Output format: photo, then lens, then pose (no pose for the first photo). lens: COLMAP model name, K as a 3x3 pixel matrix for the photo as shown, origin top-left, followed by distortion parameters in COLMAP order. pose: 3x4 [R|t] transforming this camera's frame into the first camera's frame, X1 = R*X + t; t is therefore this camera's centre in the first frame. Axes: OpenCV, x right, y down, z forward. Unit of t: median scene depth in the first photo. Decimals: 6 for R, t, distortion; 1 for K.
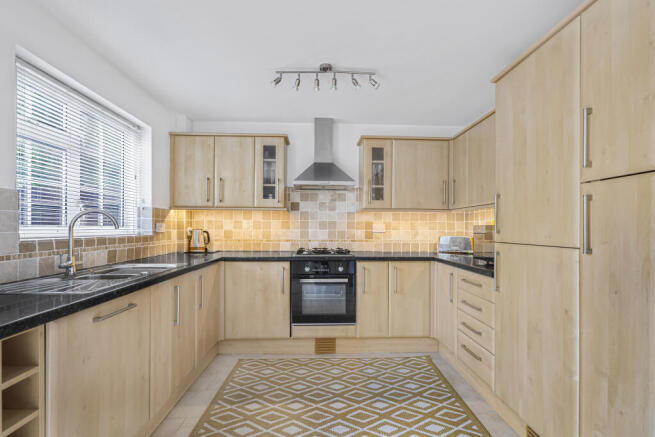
lens RADIAL K [[297.8, 0, 324.6], [0, 297.8, 227.3], [0, 0, 1]] dist [0.009881, 0.000207]
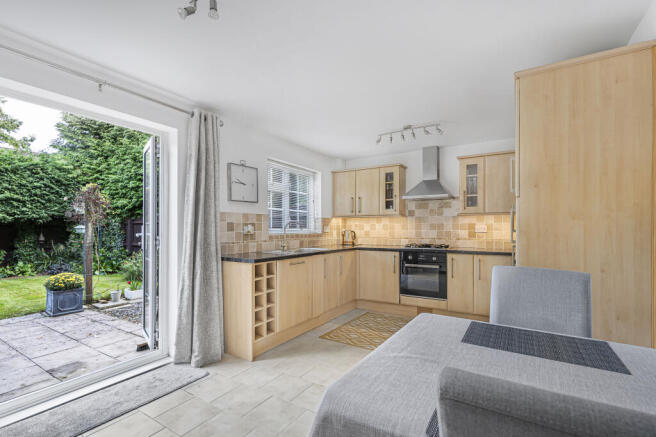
lens RADIAL K [[298.2, 0, 326.1], [0, 298.2, 225.1], [0, 0, 1]] dist [0.009881, 0.000207]
pose [[0.829373, -0.012611, -0.558552, 0.375732], [0.005869, 0.999887, -0.013861, 0.001167], [0.558664, 0.008218, 0.829353, -0.389139]]
